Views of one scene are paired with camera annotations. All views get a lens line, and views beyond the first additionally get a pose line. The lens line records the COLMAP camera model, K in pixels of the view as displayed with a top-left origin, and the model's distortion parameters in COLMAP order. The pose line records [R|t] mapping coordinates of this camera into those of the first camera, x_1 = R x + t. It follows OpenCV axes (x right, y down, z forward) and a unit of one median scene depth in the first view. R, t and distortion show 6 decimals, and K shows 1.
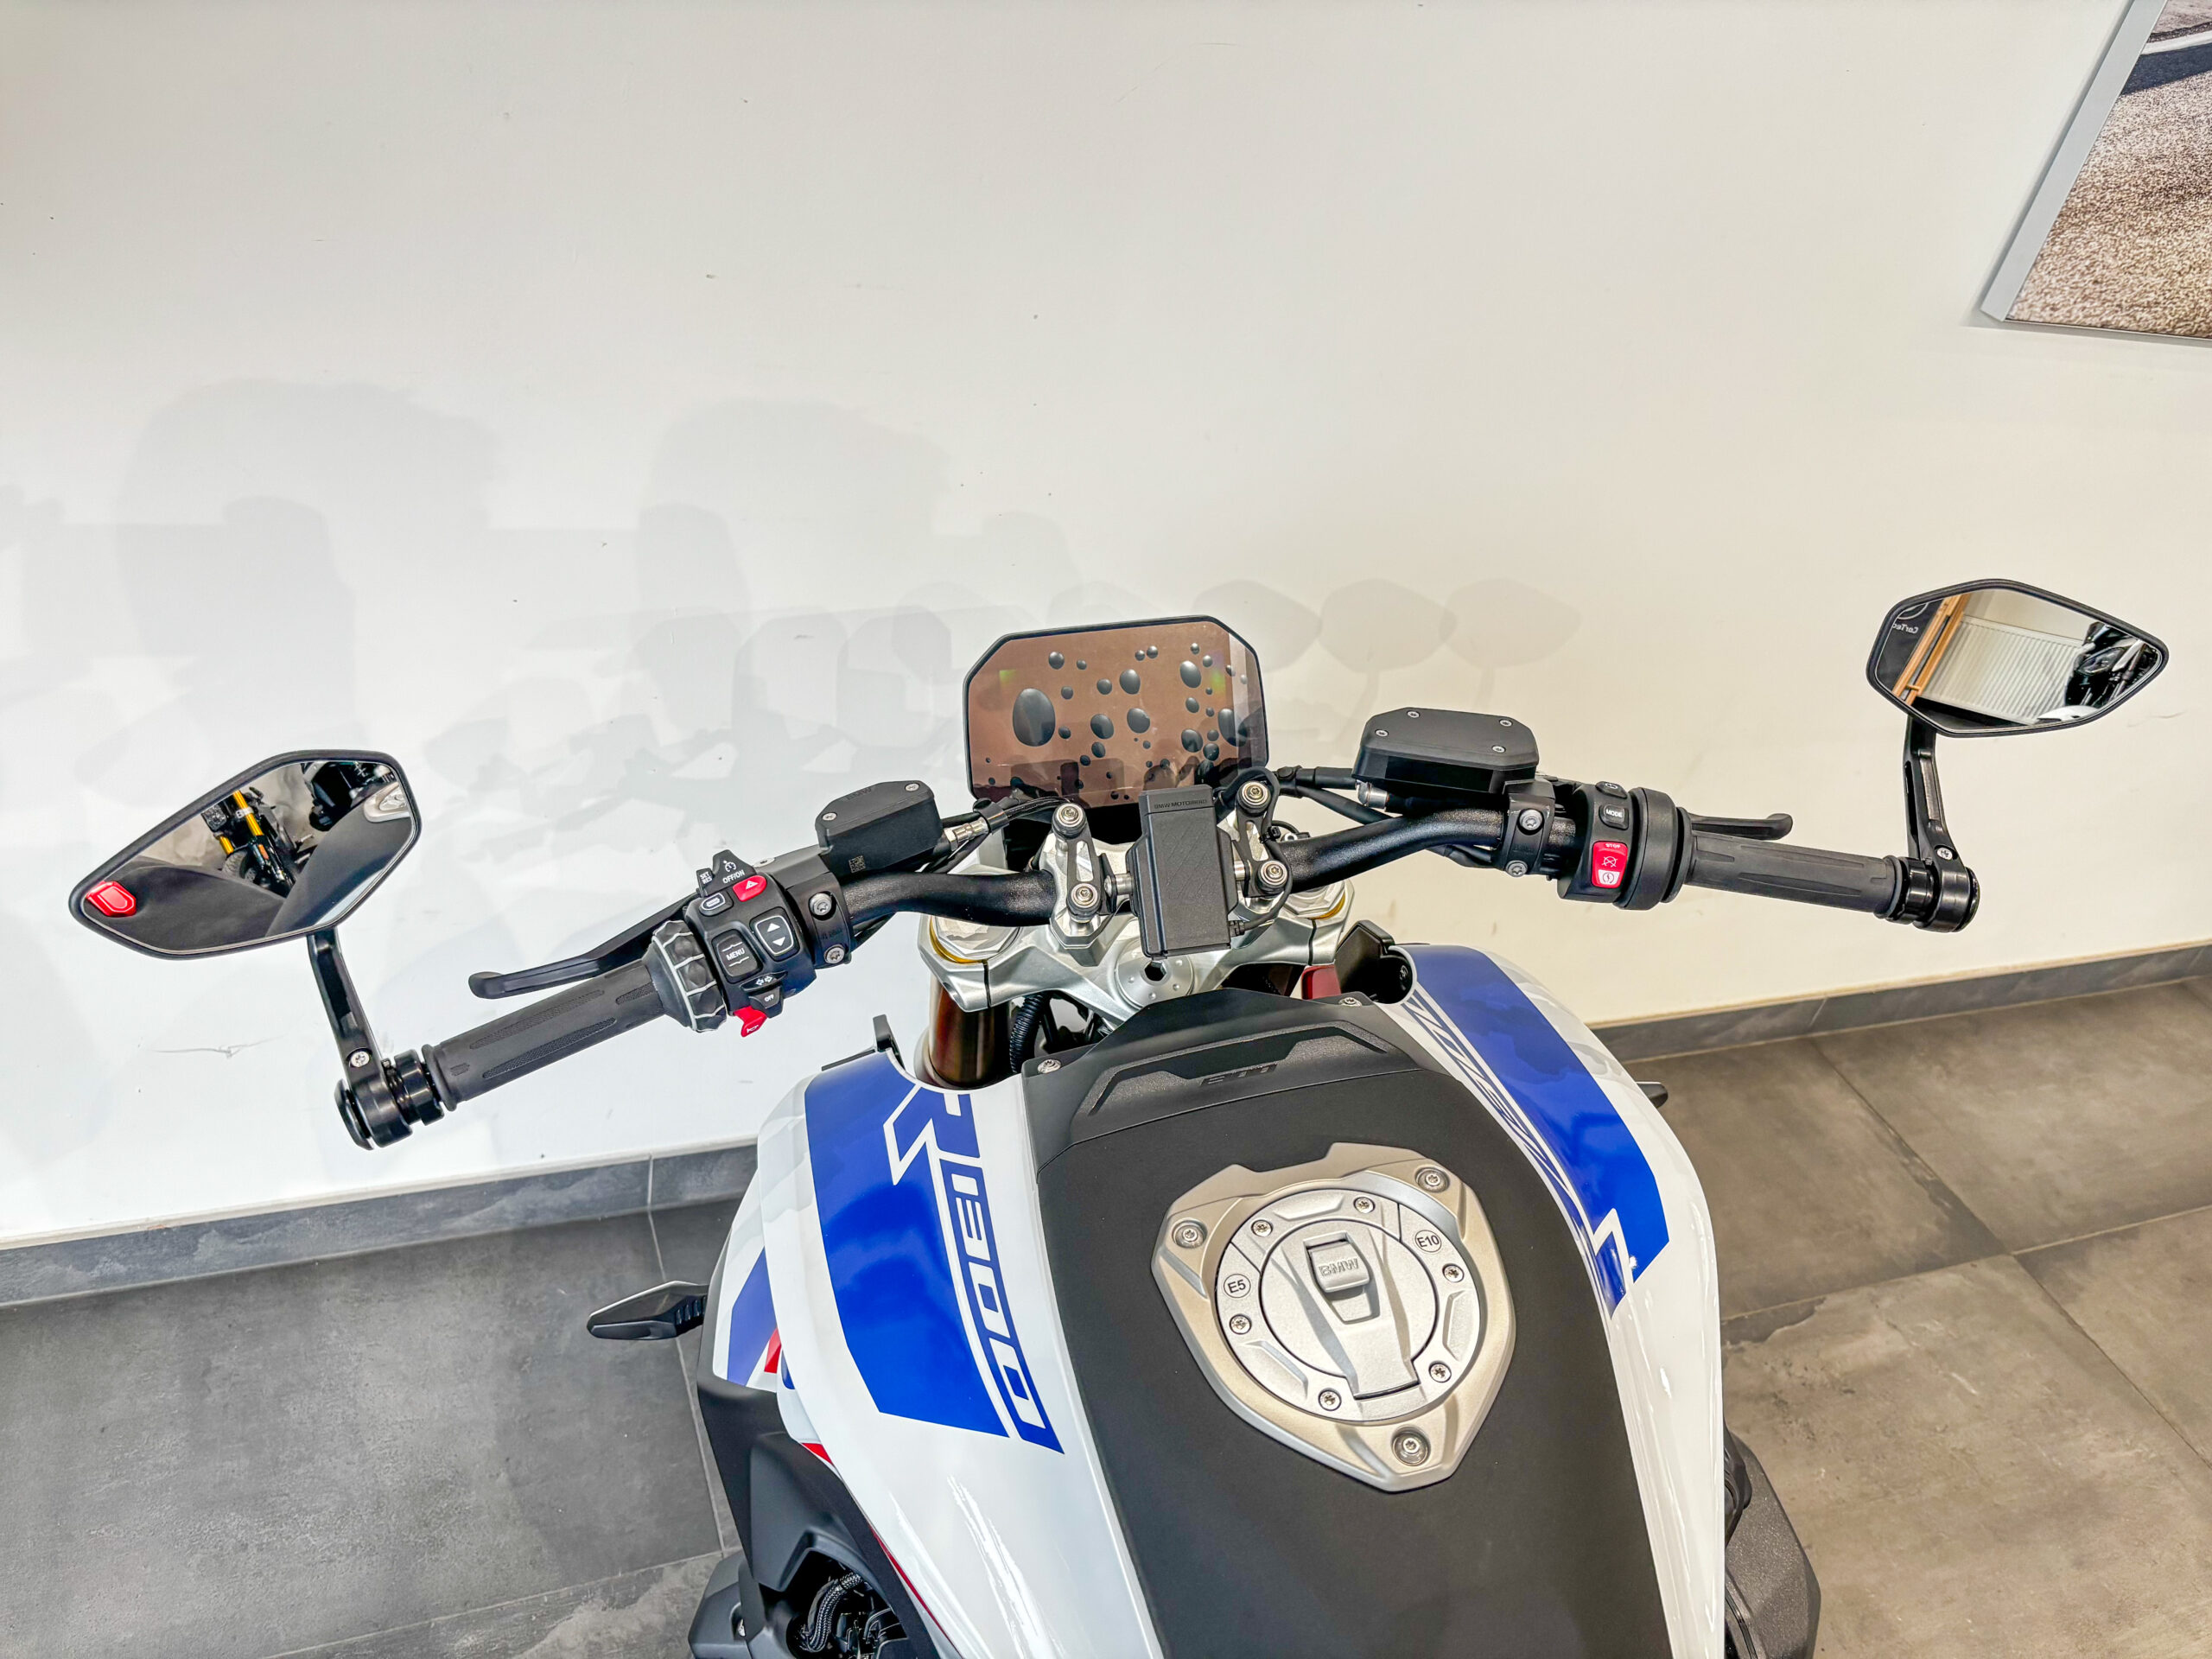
lens RADIAL K [[1686.0, 0, 1103.4], [0, 1686.0, 837.4], [0, 0, 1]] dist [0.003080, -0.058329]
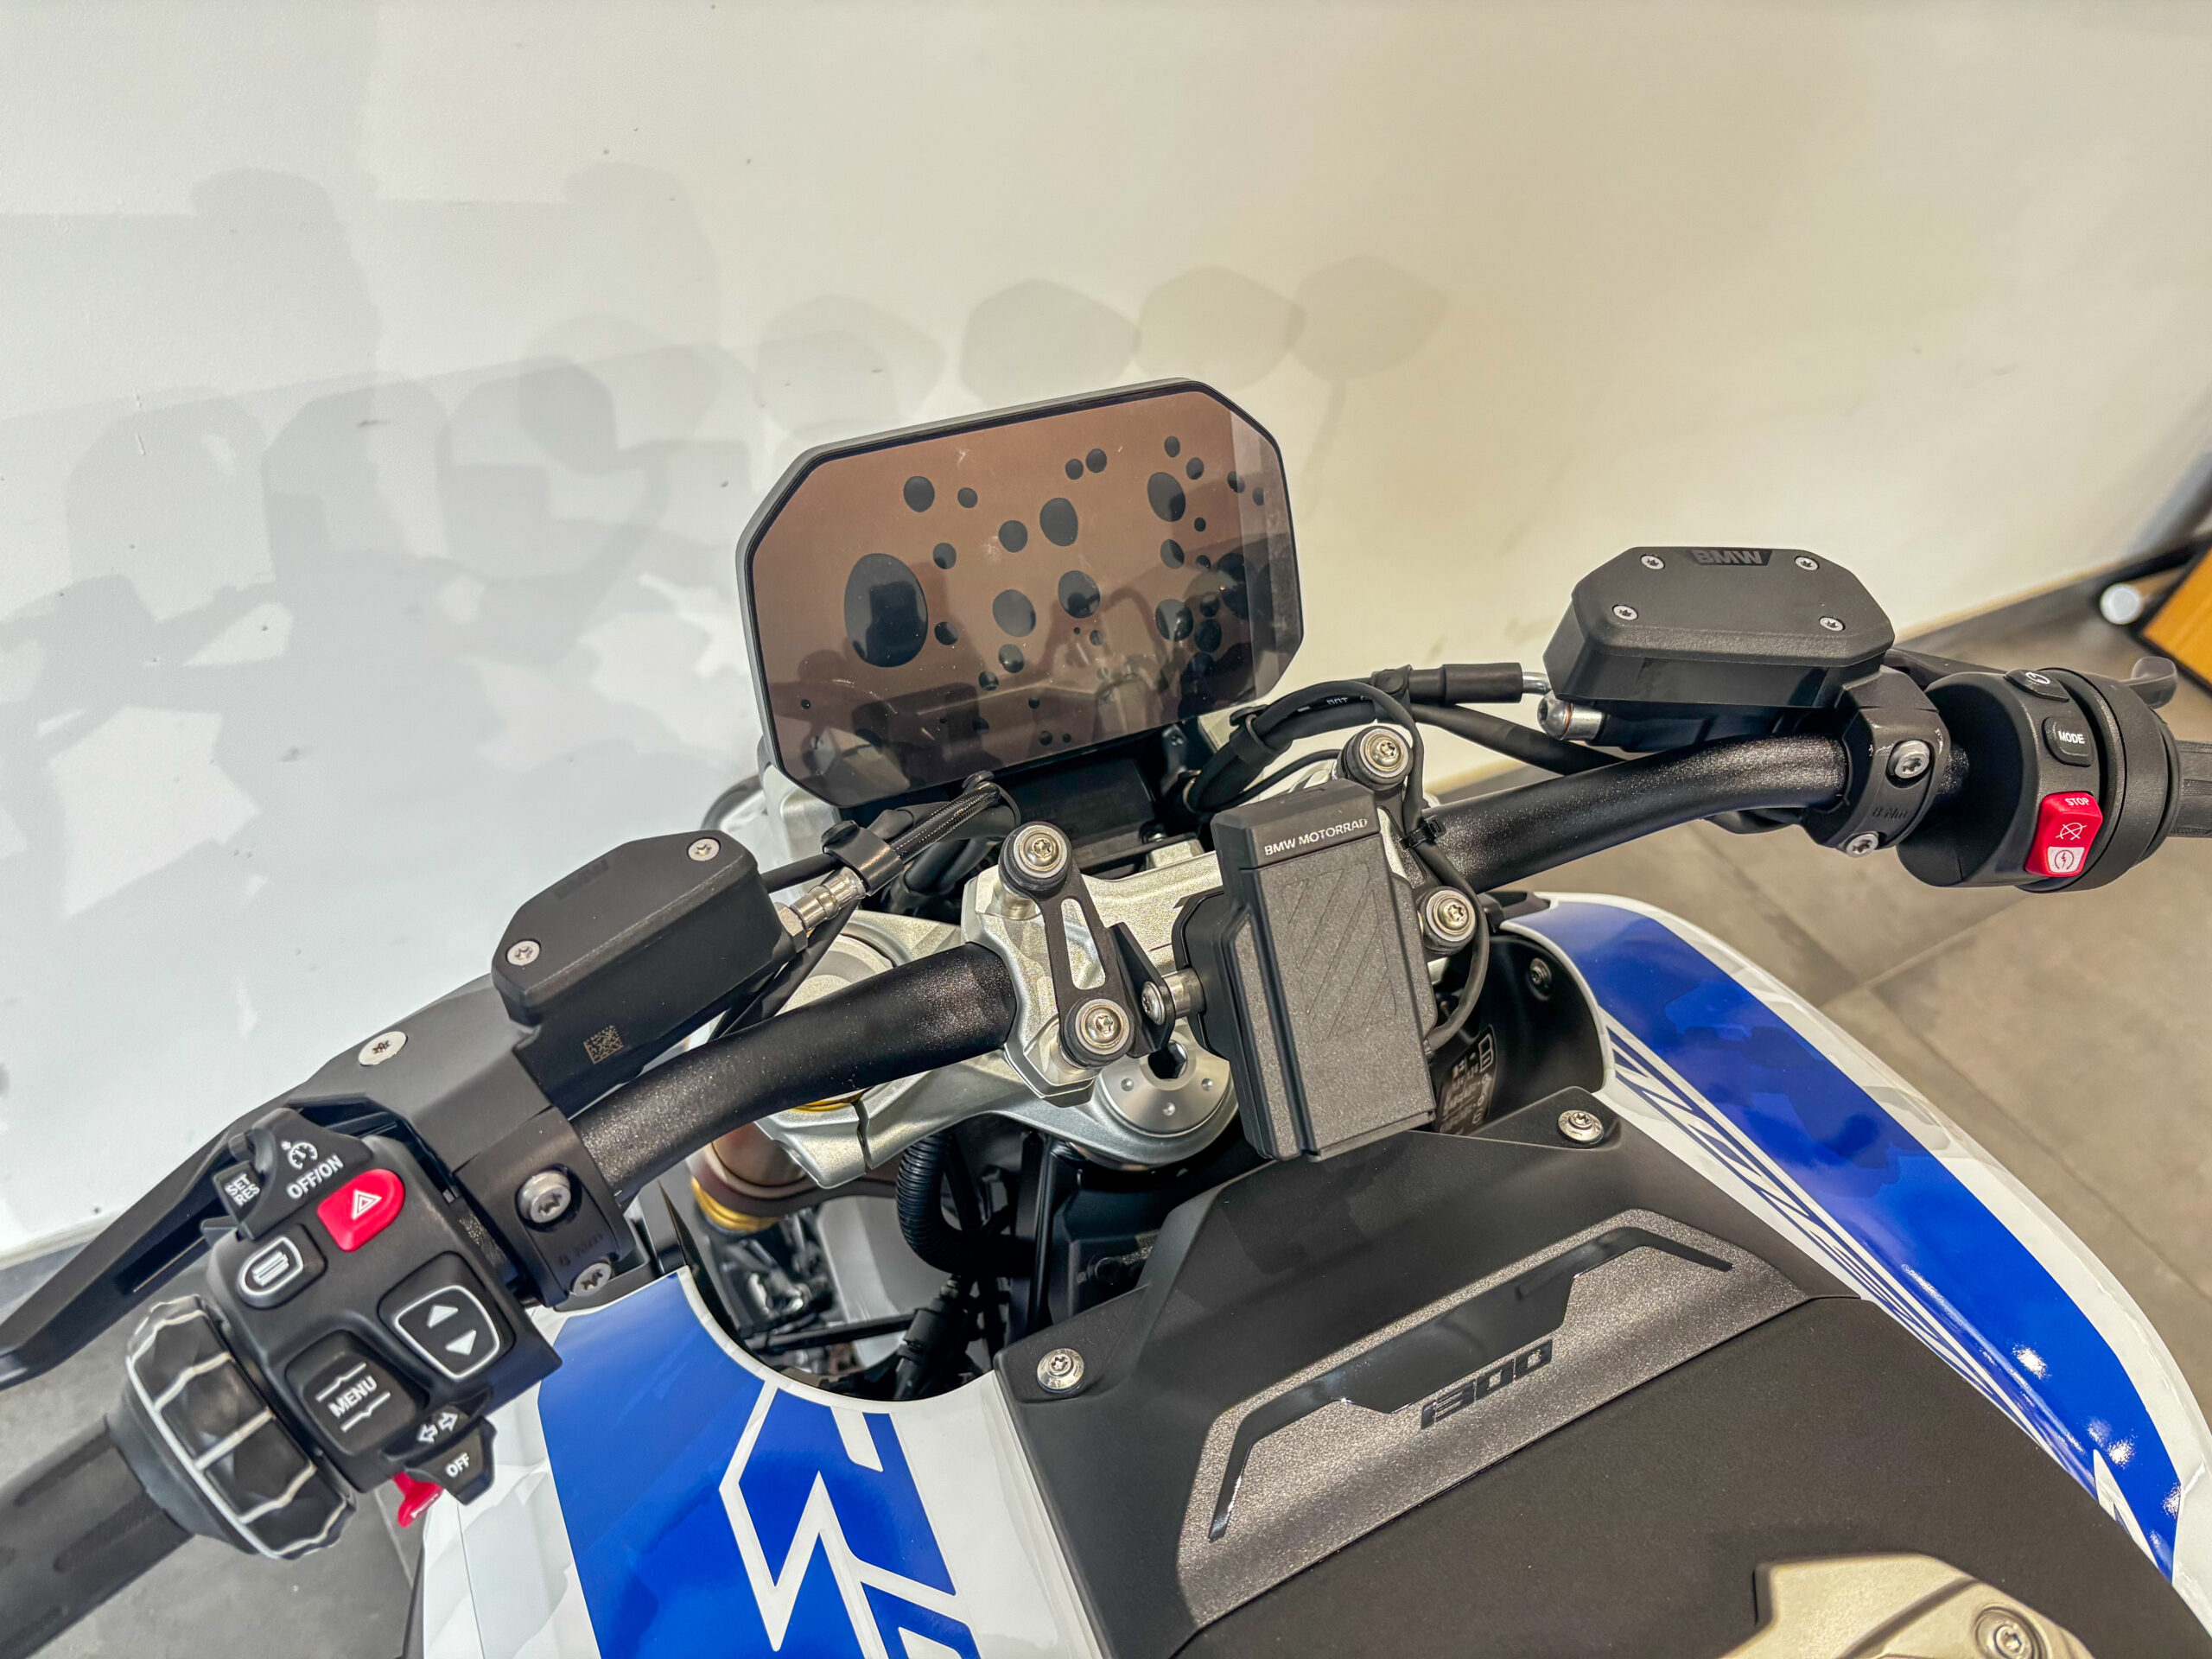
lens RADIAL K [[1686.0, 0, 1098.6], [0, 1686.0, 828.1], [0, 0, 1]] dist [0.003080, -0.058329]
pose [[0.972709, -0.122028, 0.197351, -0.095299], [0.085269, 0.979018, 0.185077, -0.103834], [-0.215794, -0.163198, 0.962704, 0.526307]]
